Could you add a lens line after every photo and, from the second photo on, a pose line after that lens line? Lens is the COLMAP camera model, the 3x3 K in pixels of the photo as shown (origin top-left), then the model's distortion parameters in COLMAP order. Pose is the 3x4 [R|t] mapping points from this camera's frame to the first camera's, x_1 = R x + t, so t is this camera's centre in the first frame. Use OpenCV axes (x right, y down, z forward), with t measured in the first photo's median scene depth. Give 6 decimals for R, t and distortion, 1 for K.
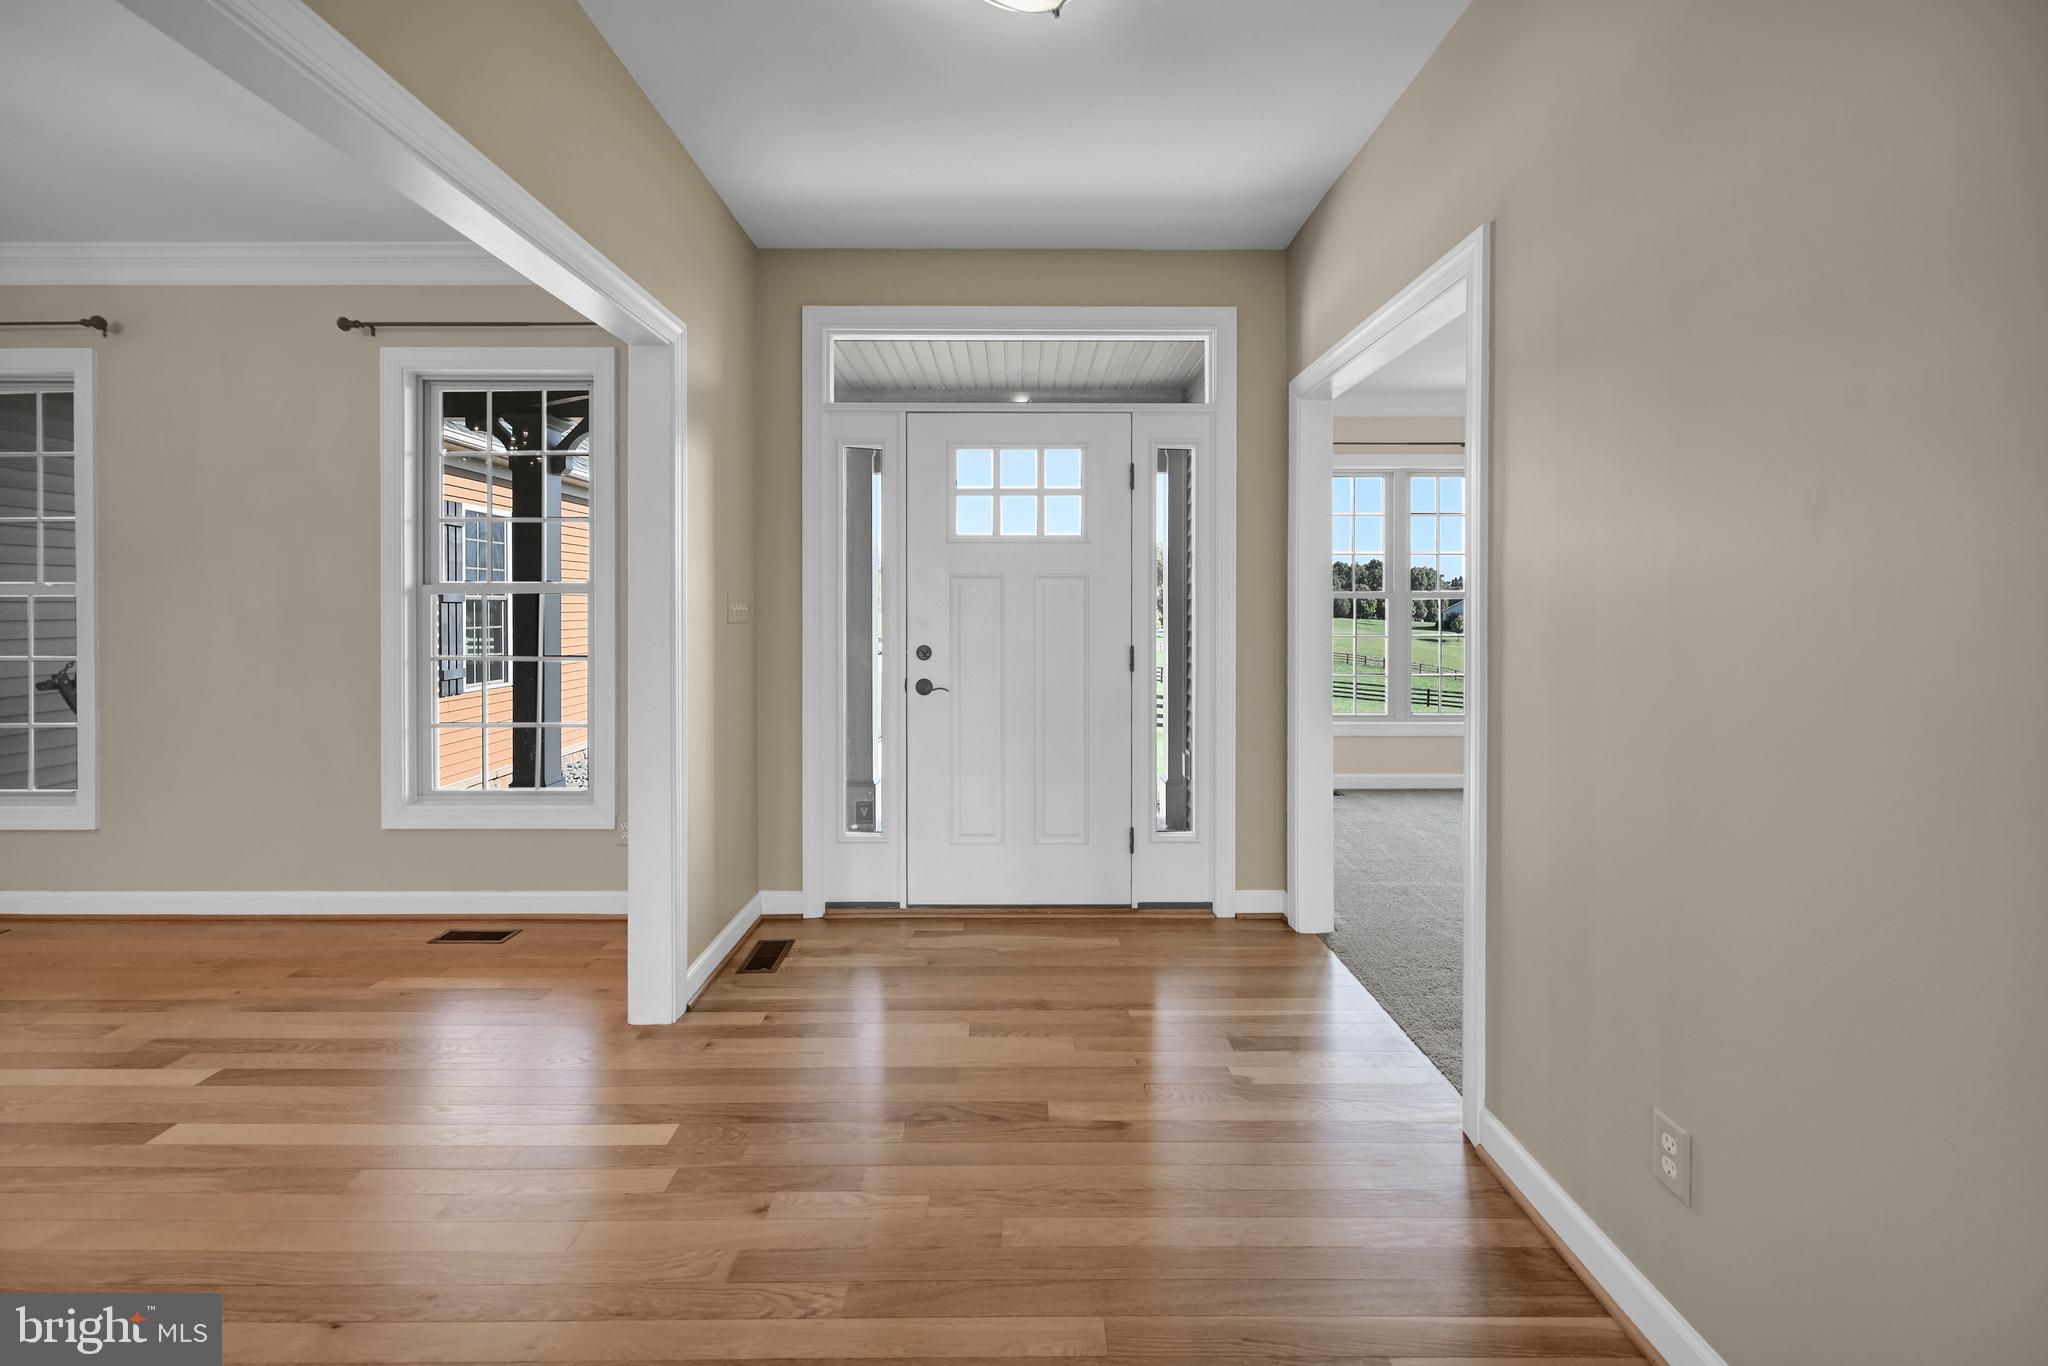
lens RADIAL K [[848.4, 0, 1022.3], [0, 848.4, 622.1], [0, 0, 1]] dist [0.000267, 0.001001]
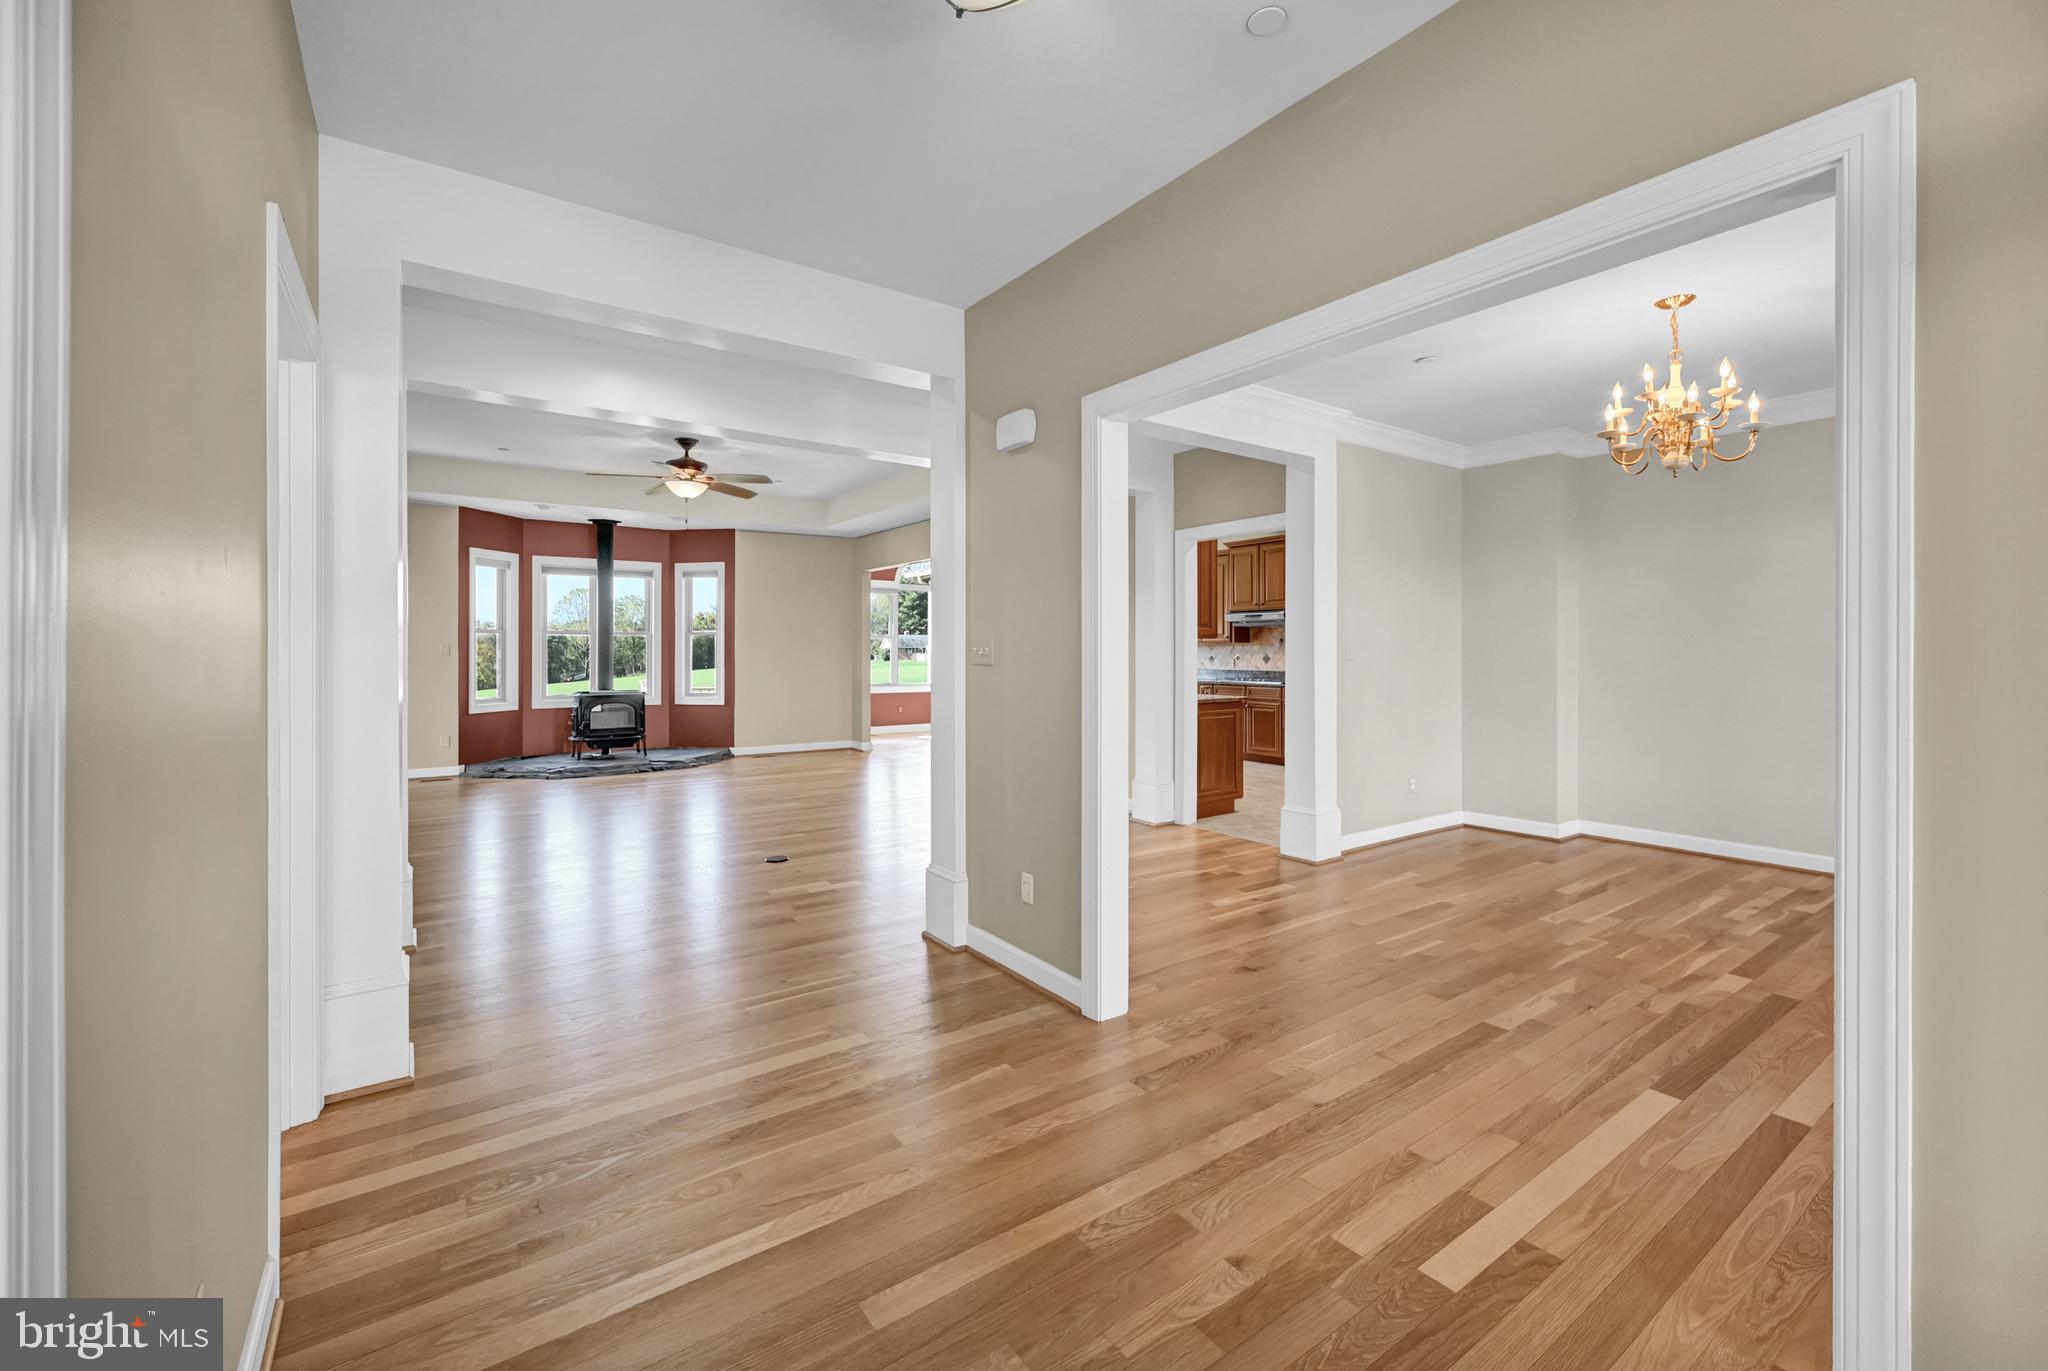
lens RADIAL K [[848.4, 0, 1012.9], [0, 848.4, 655.2], [0, 0, 1]] dist [0.000267, 0.001001]
pose [[-0.817521, 0.004951, -0.575878, 0.253338], [-0.010177, 0.999683, 0.023043, -0.017798], [0.575809, 0.024699, -0.817211, 0.881583]]
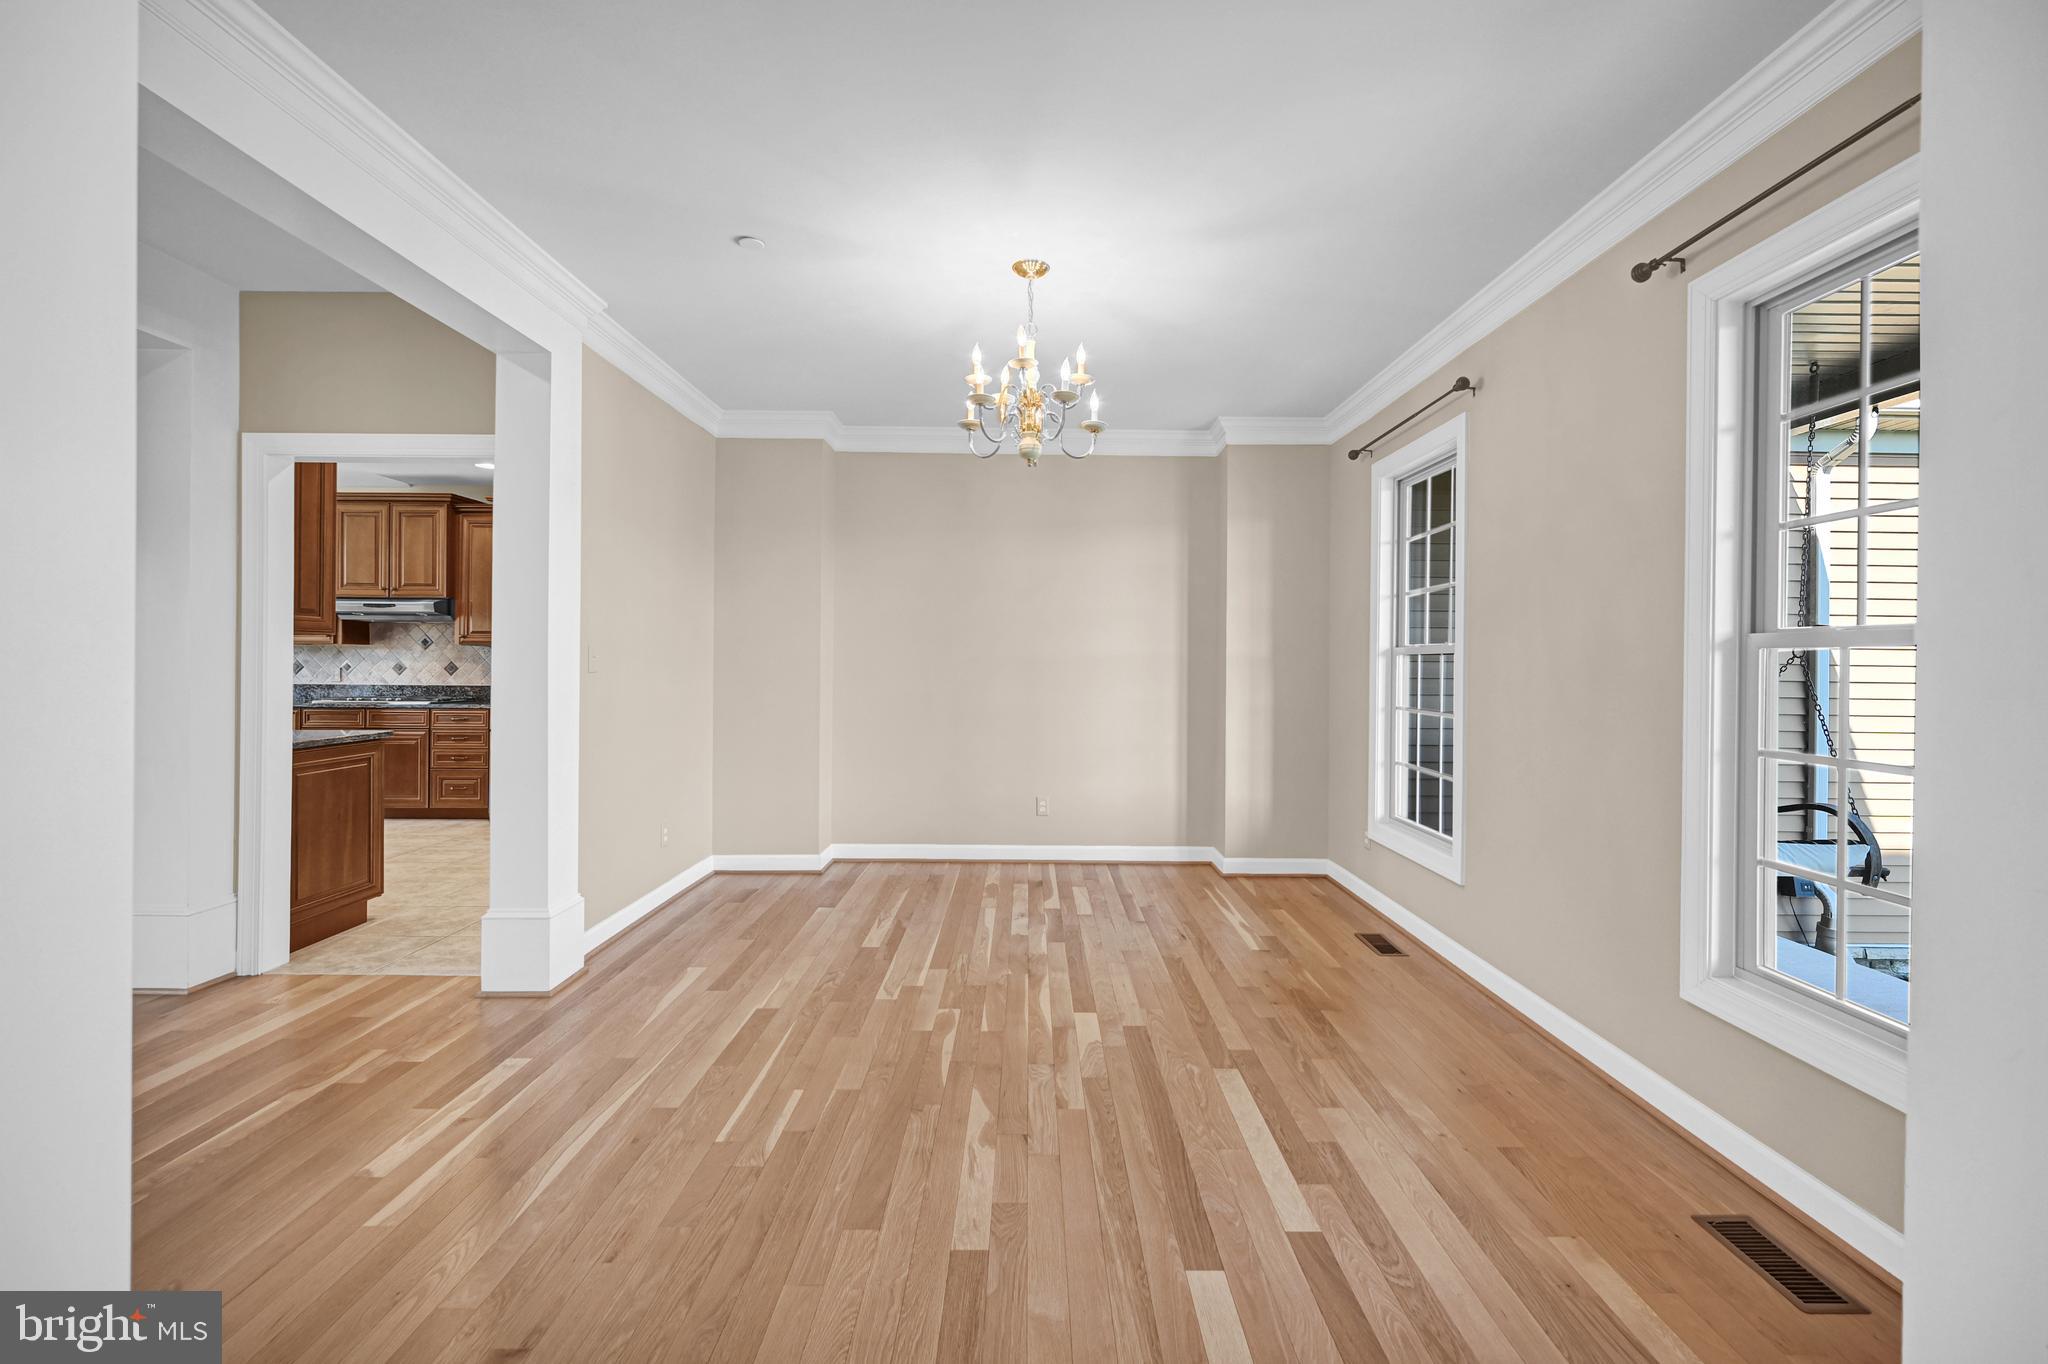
lens RADIAL K [[848.4, 0, 1041.1], [0, 848.4, 658.4], [0, 0, 1]] dist [0.000267, 0.001001]
pose [[0.013800, -0.002361, -0.999902, -0.091712], [-0.029496, 0.999561, -0.002767, -0.008758], [0.999470, 0.029532, 0.013724, 0.496046]]
